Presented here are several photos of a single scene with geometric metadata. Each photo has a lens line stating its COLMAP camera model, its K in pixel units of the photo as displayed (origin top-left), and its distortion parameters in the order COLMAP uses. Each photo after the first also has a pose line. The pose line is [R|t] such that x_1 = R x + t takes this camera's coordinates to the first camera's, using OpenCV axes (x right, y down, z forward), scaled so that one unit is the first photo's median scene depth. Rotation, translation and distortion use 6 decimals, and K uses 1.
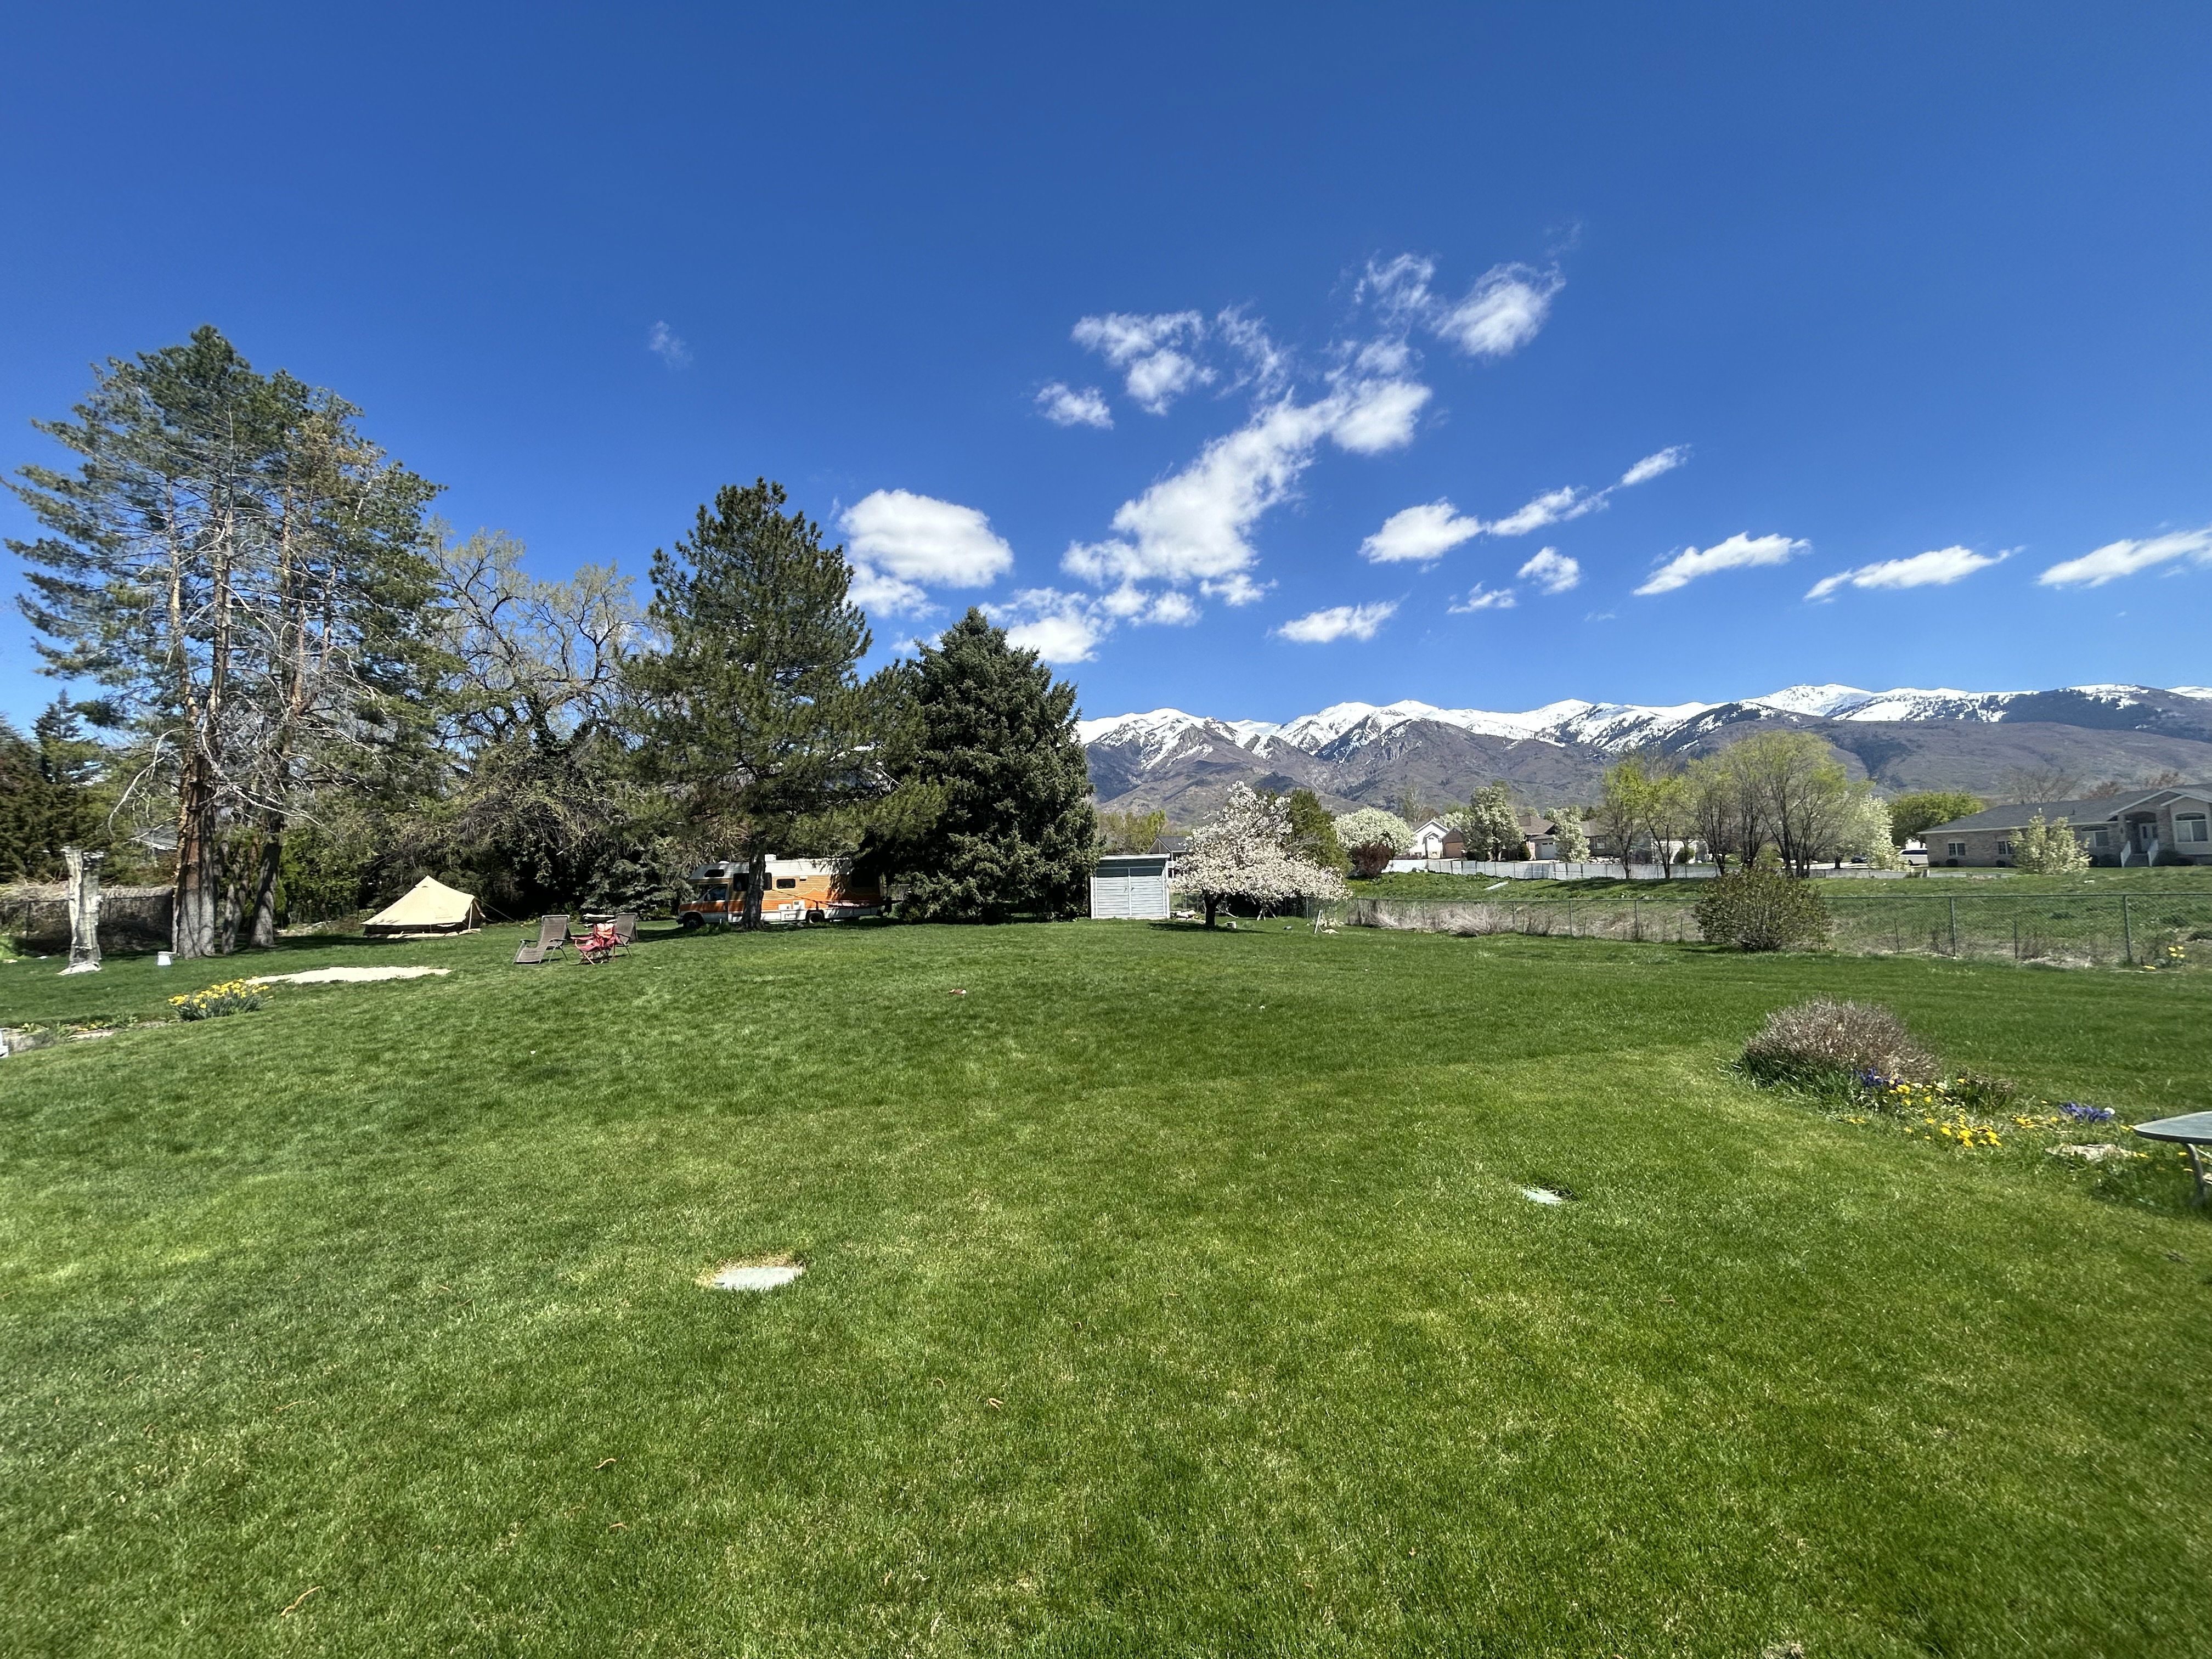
lens RADIAL K [[899.2, 0, 1107.9], [0, 899.2, 817.9], [0, 0, 1]] dist [0.000800, 0.000570]
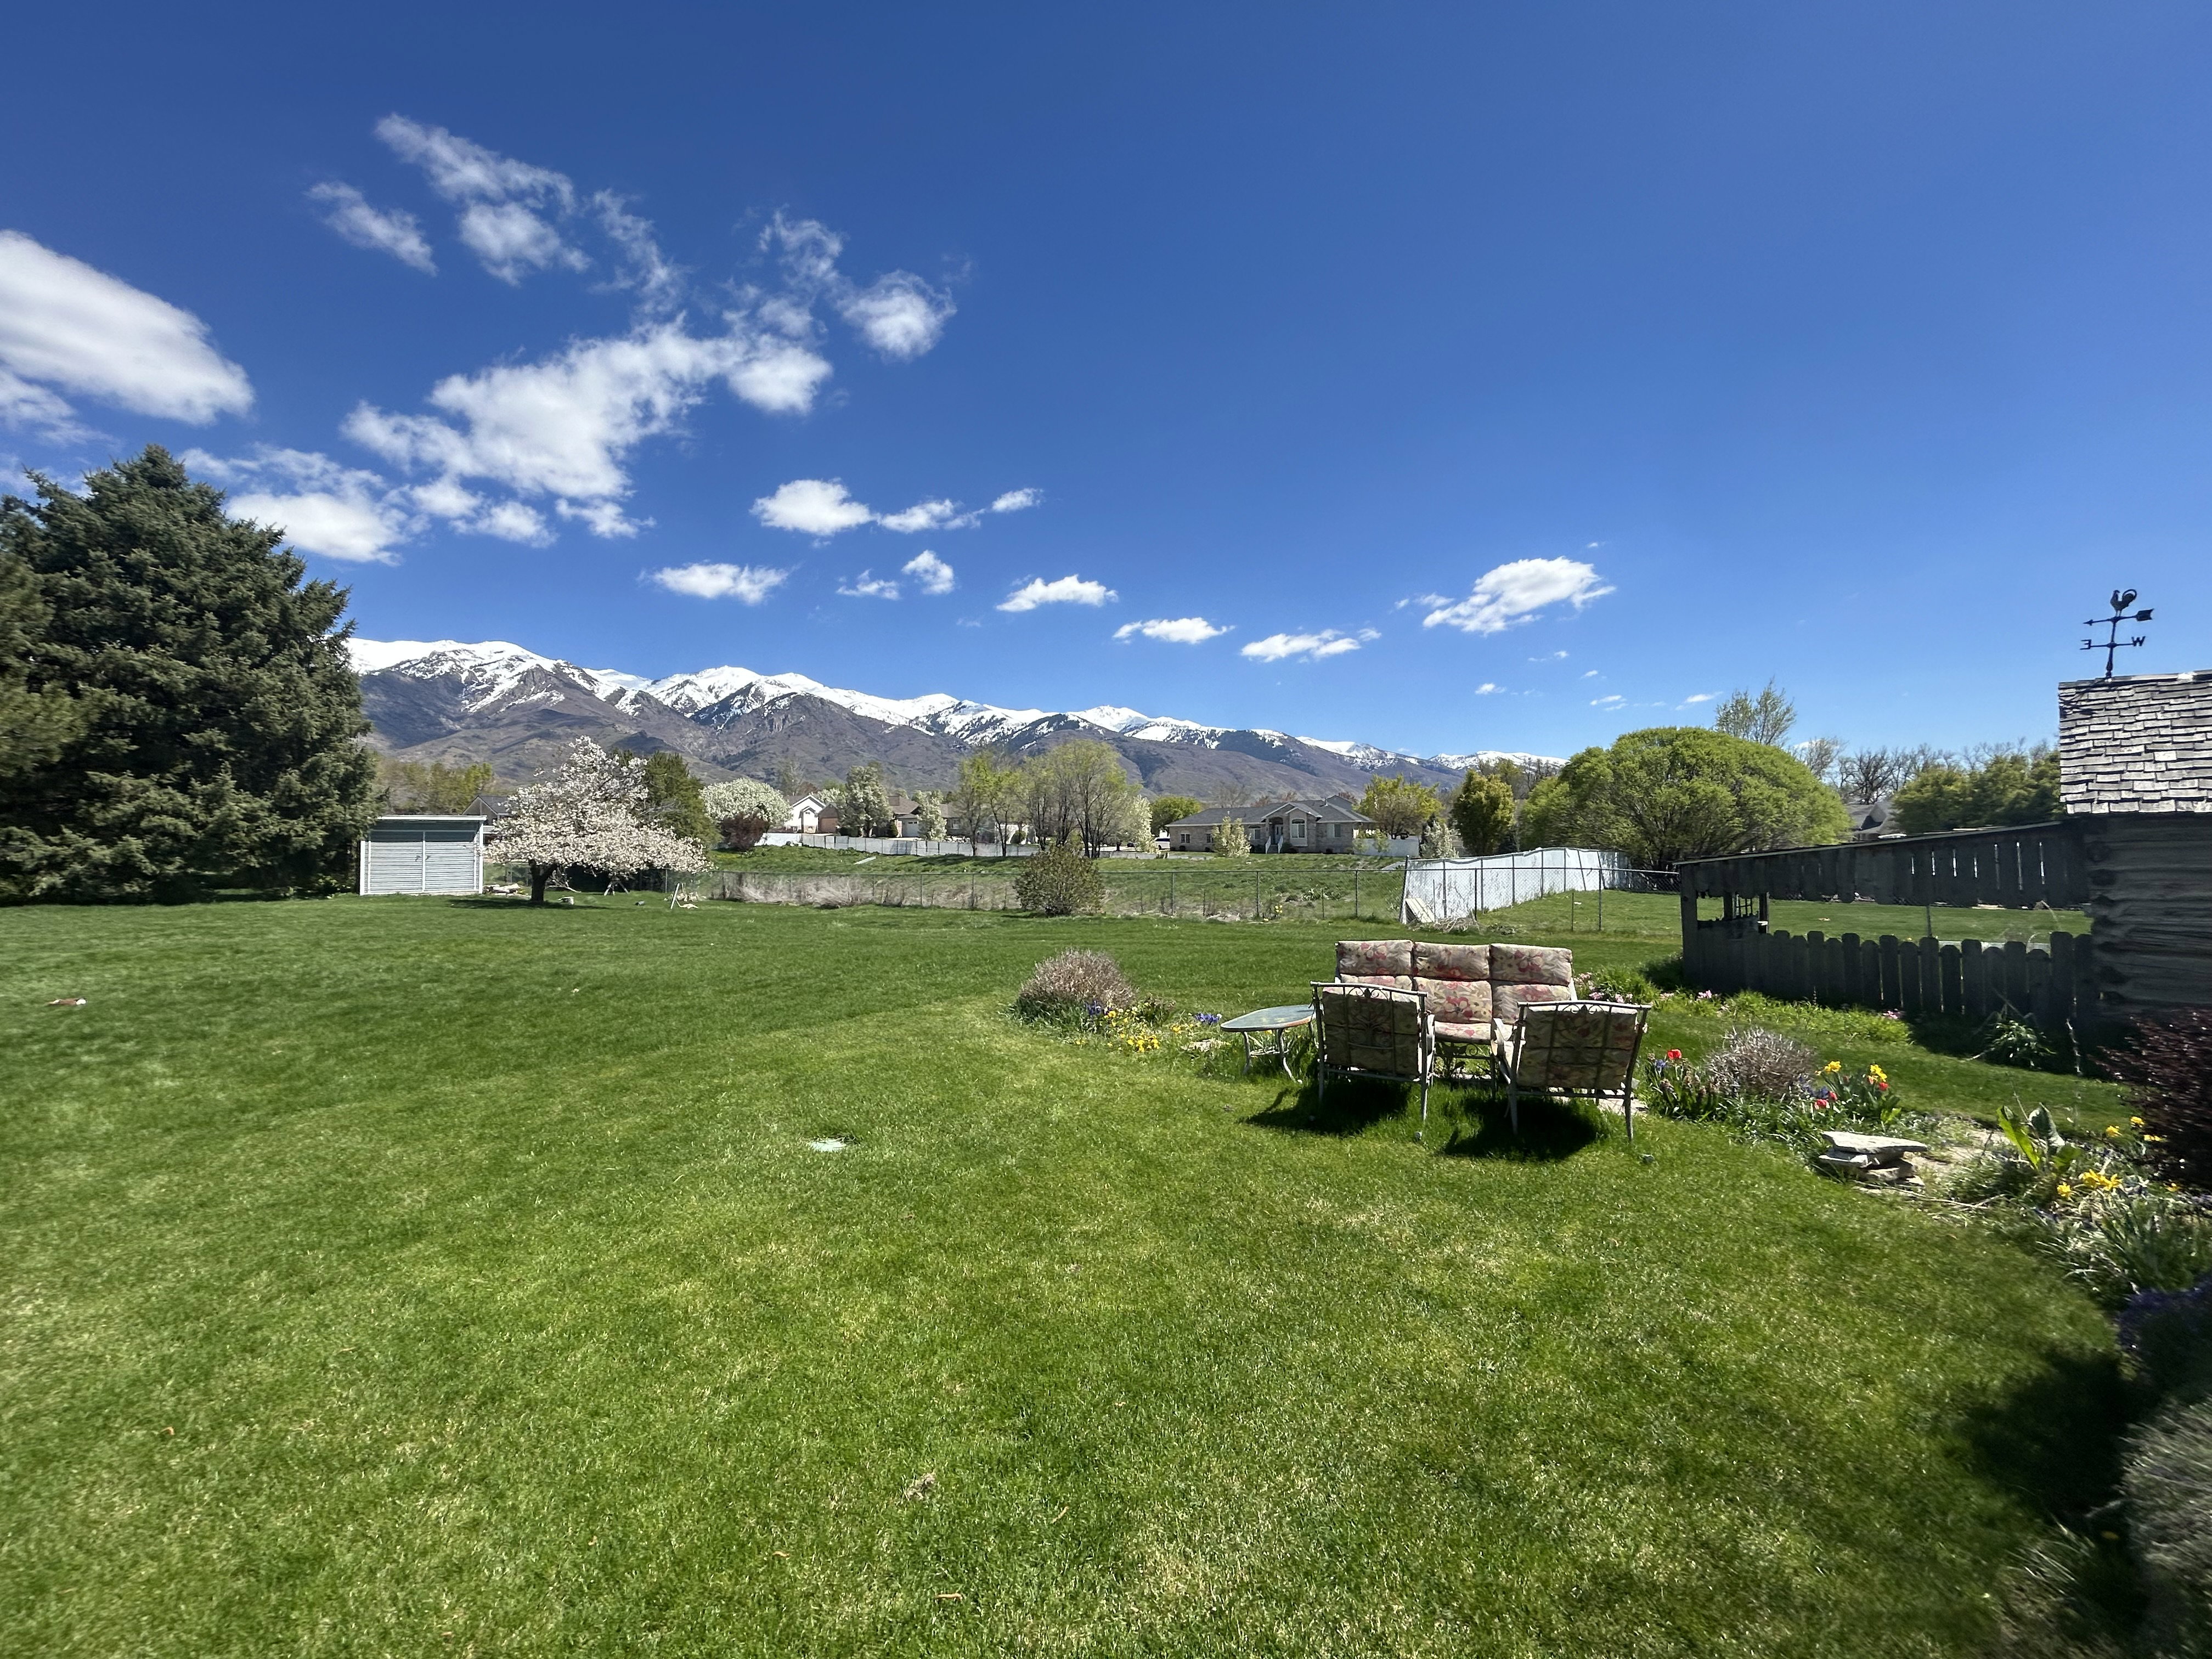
lens RADIAL K [[899.2, 0, 1104.0], [0, 899.2, 814.9], [0, 0, 1]] dist [0.000800, 0.000570]
pose [[0.788040, 0.044790, 0.613992, 0.006774], [-0.060354, 0.998166, 0.004646, 0.000585], [-0.612658, -0.040718, 0.789298, -0.002362]]
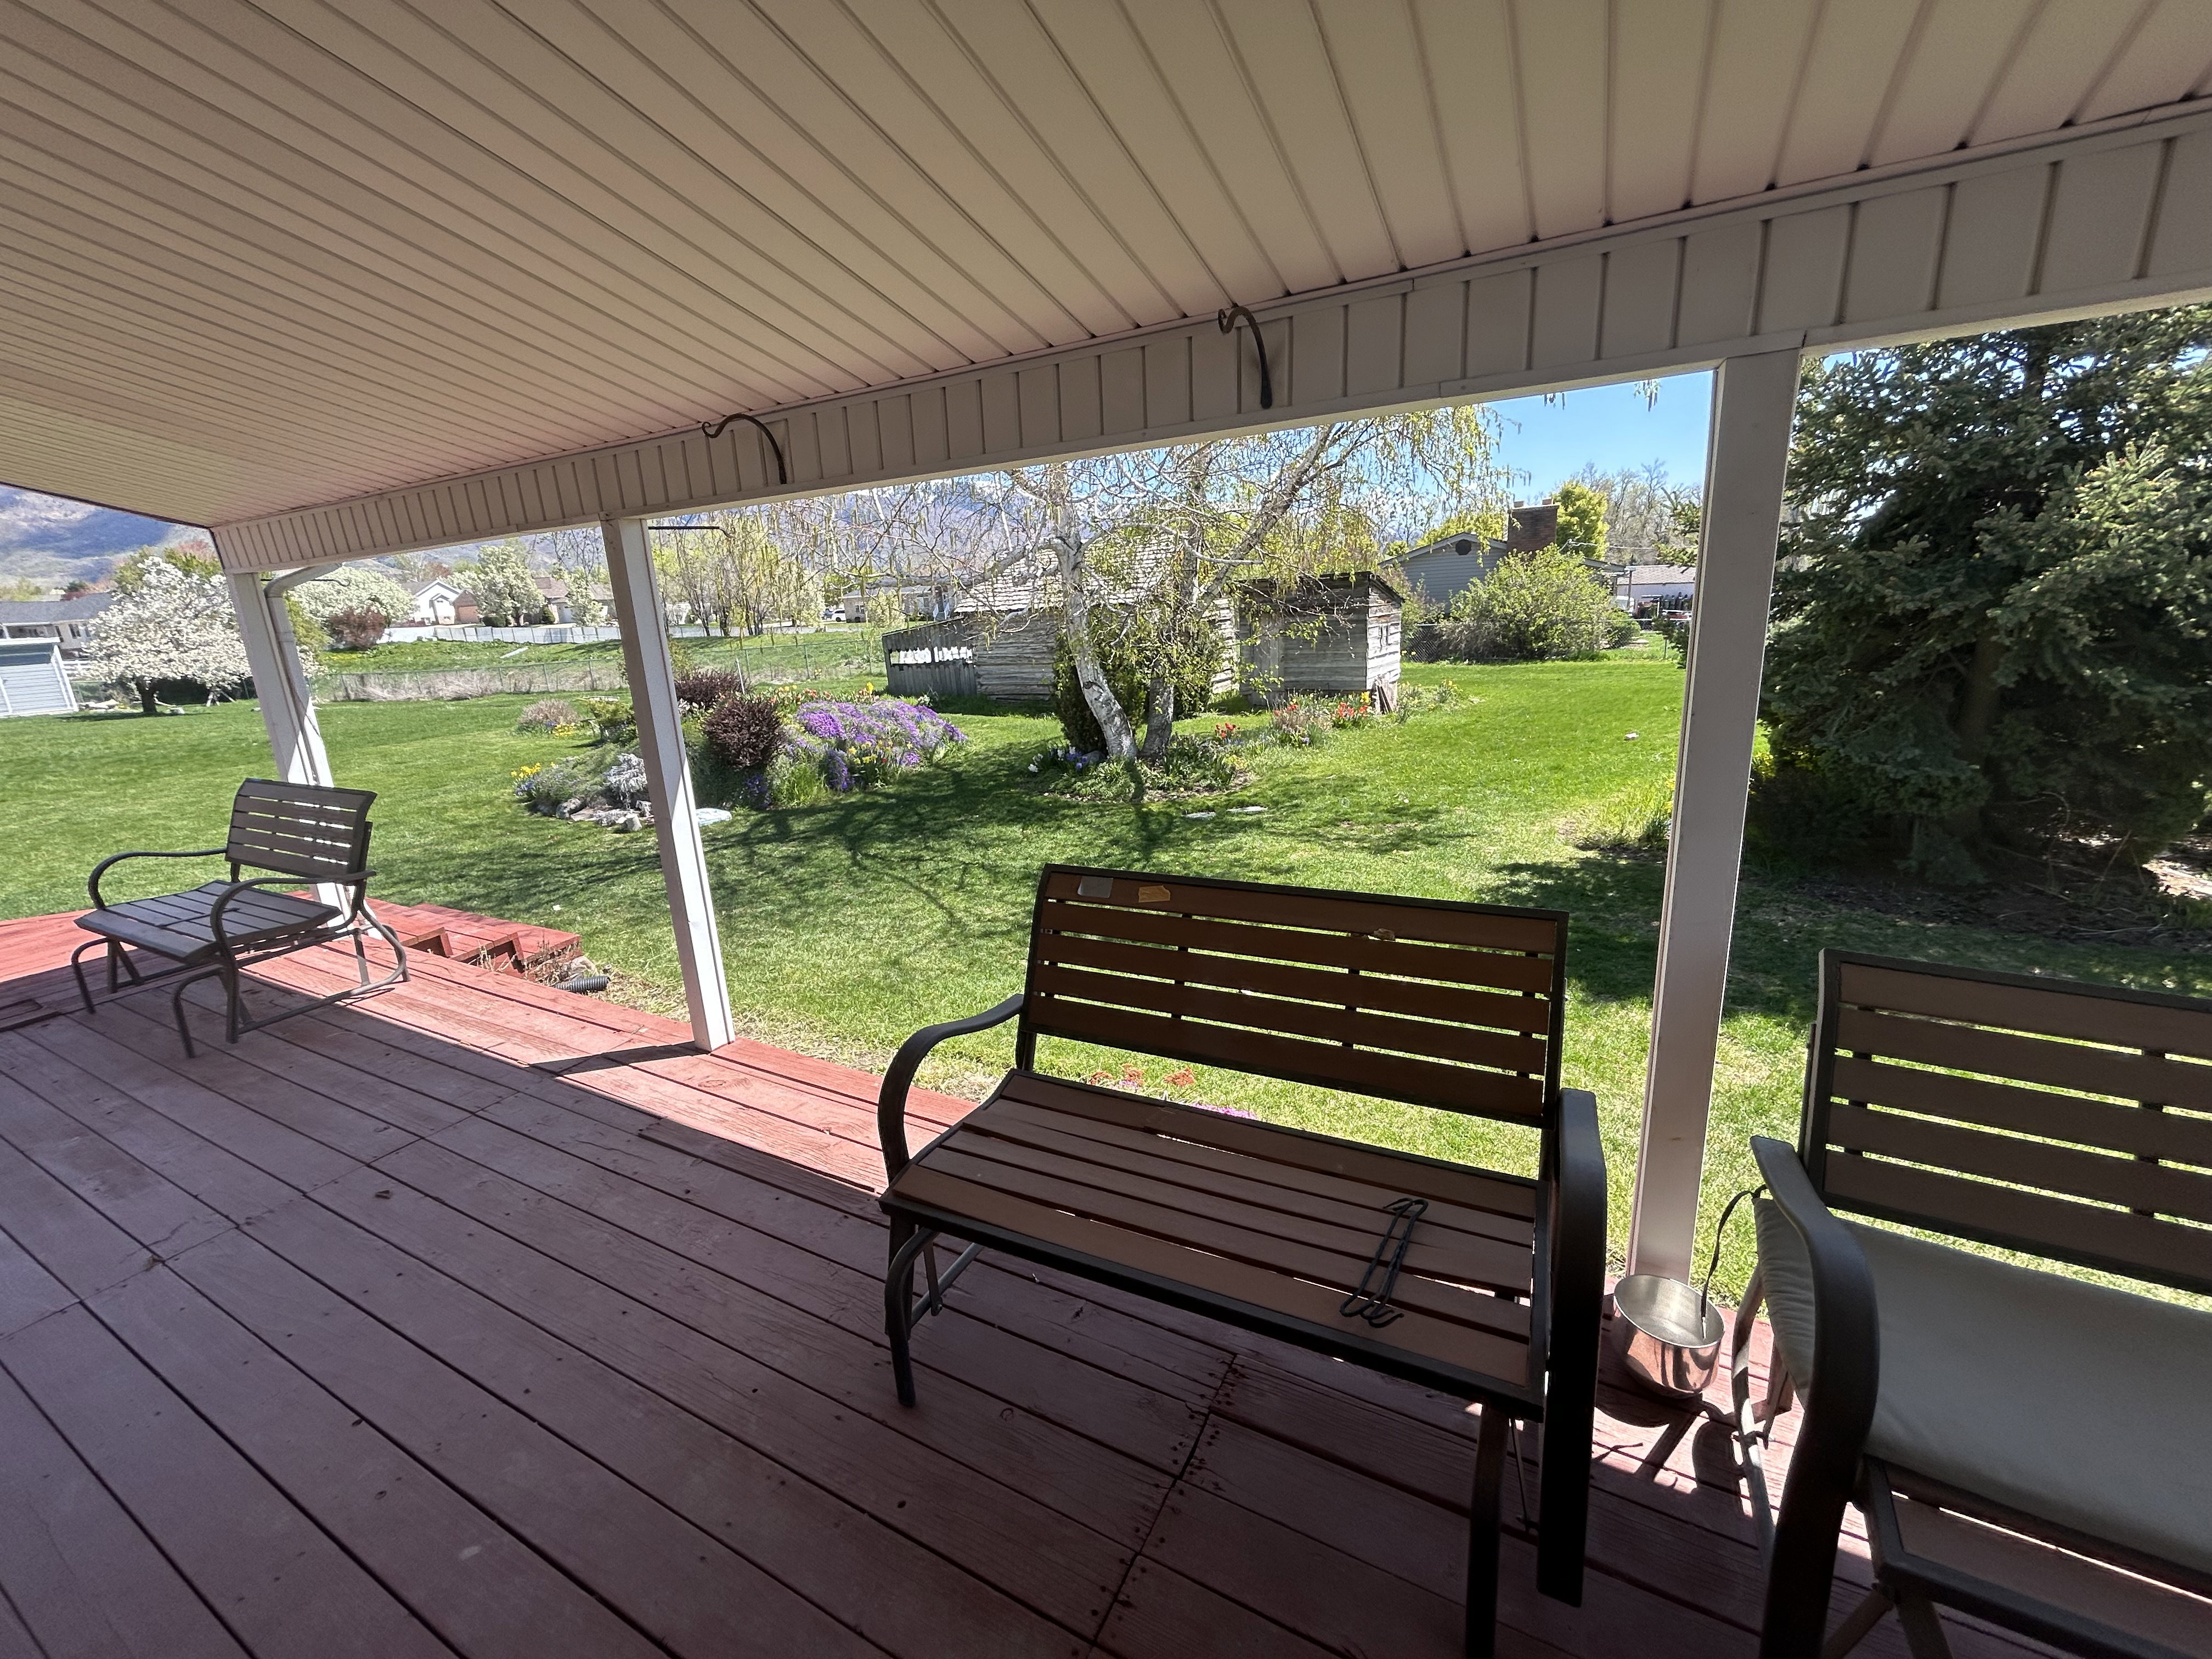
lens RADIAL K [[899.2, 0, 1097.3], [0, 899.2, 825.0], [0, 0, 1]] dist [0.000800, 0.000570]
pose [[0.578580, -0.203394, 0.789858, -0.059049], [-0.016083, 0.965374, 0.260372, -0.022080], [-0.815467, -0.163350, 0.555275, -0.263756]]
